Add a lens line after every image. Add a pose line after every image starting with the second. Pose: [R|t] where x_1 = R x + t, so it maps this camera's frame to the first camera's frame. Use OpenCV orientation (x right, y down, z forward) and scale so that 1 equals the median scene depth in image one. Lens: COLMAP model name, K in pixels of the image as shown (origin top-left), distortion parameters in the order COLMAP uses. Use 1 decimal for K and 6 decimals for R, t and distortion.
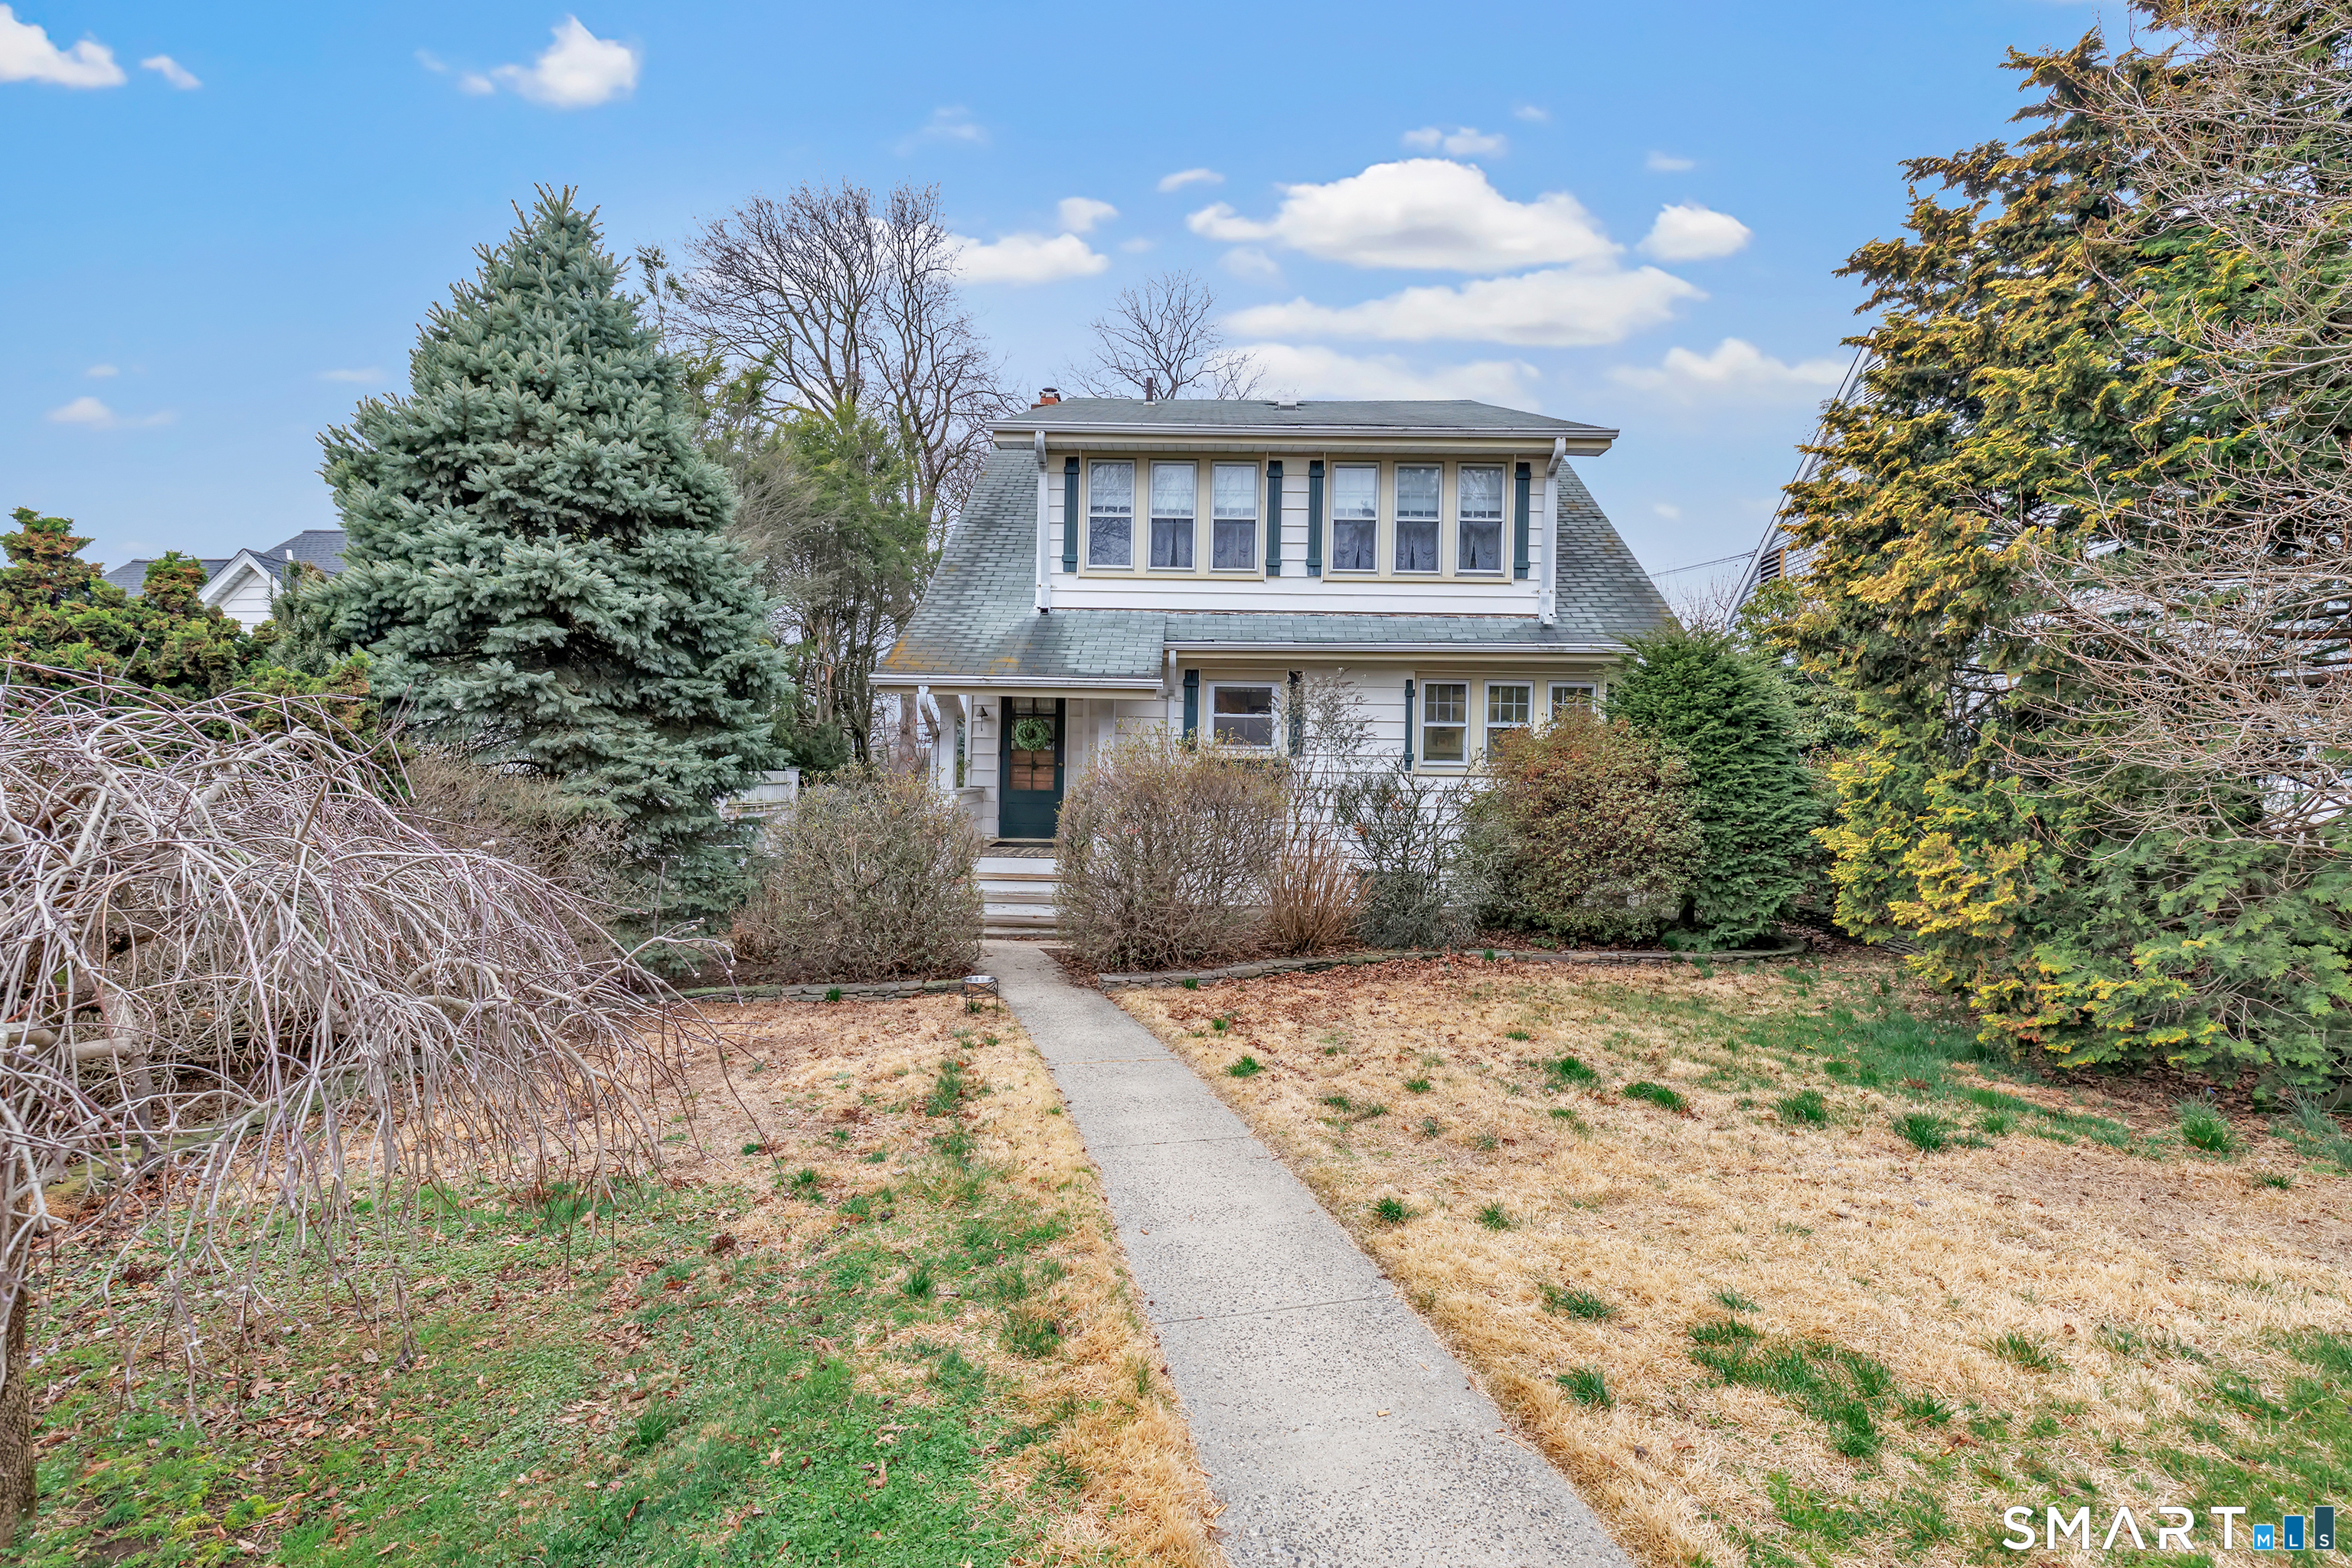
lens RADIAL K [[1076.5, 0, 1165.6], [0, 1076.5, 769.2], [0, 0, 1]] dist [-0.000651, -0.000113]
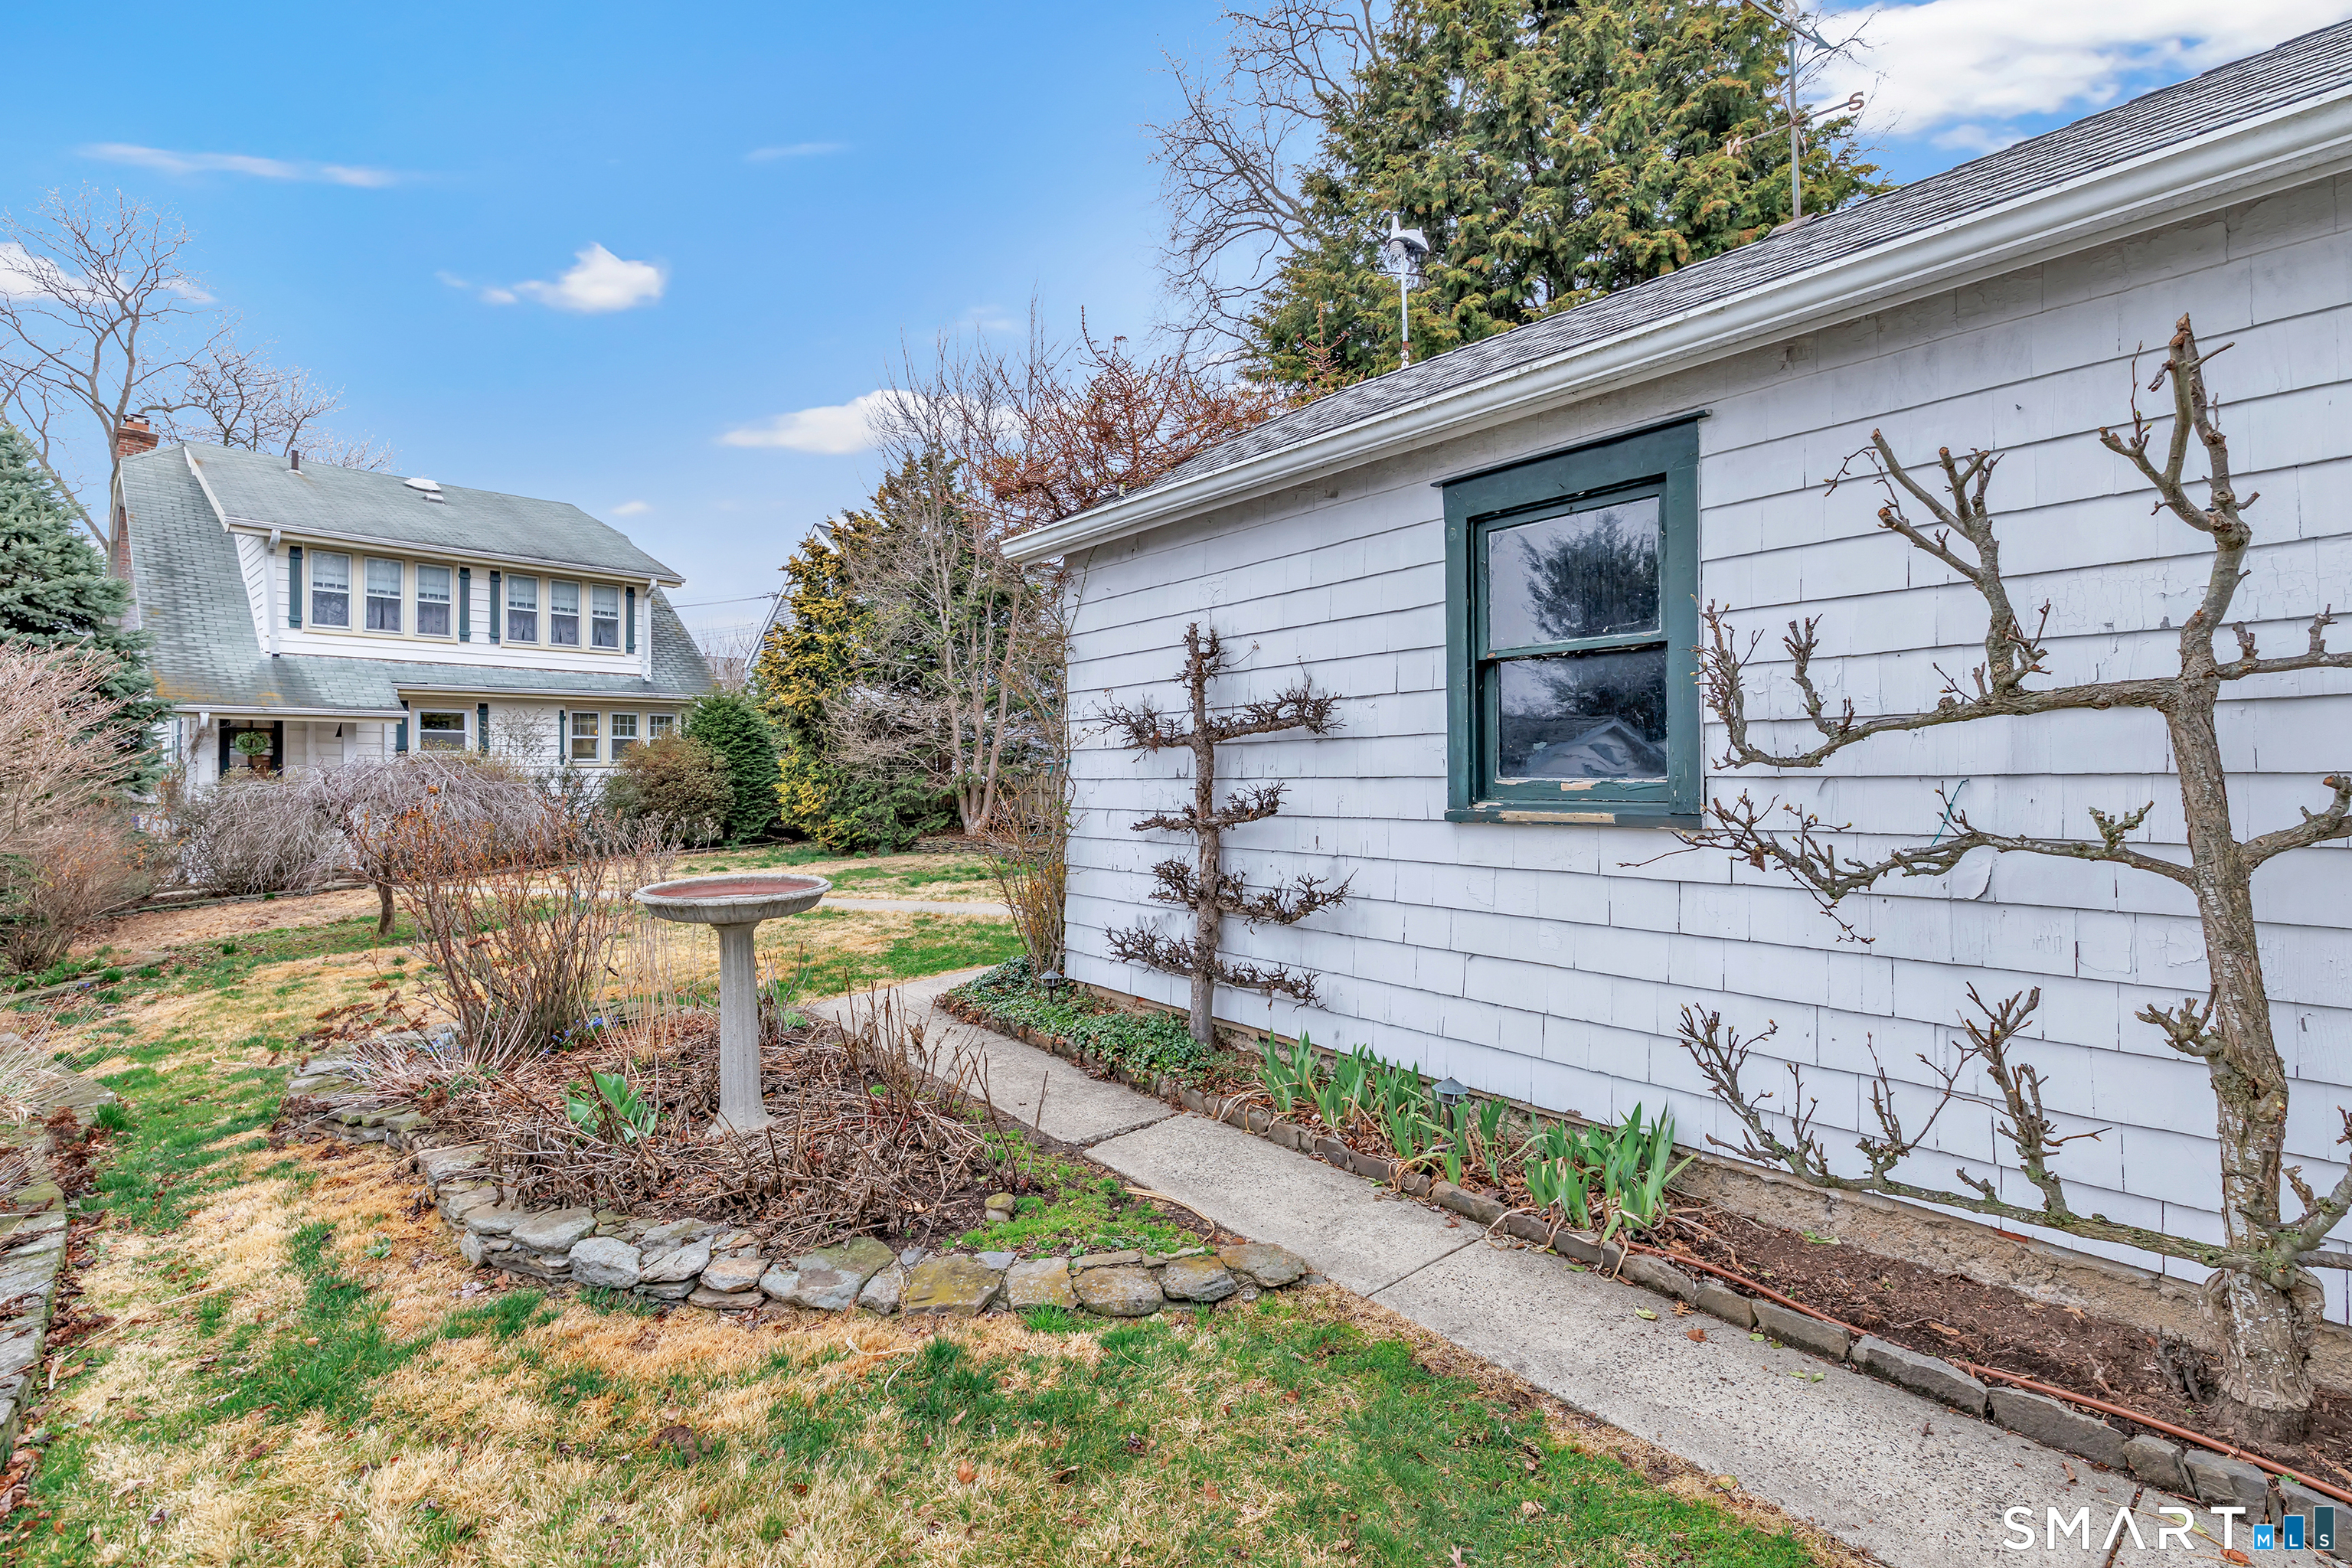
lens RADIAL K [[1076.5, 0, 1165.6], [0, 1076.5, 769.2], [0, 0, 1]] dist [-0.000651, -0.000113]
pose [[0.666904, -0.022966, 0.744790, -0.392066], [0.014705, 0.999736, 0.017661, -0.007682], [-0.744999, -0.000827, 0.667066, -0.803576]]
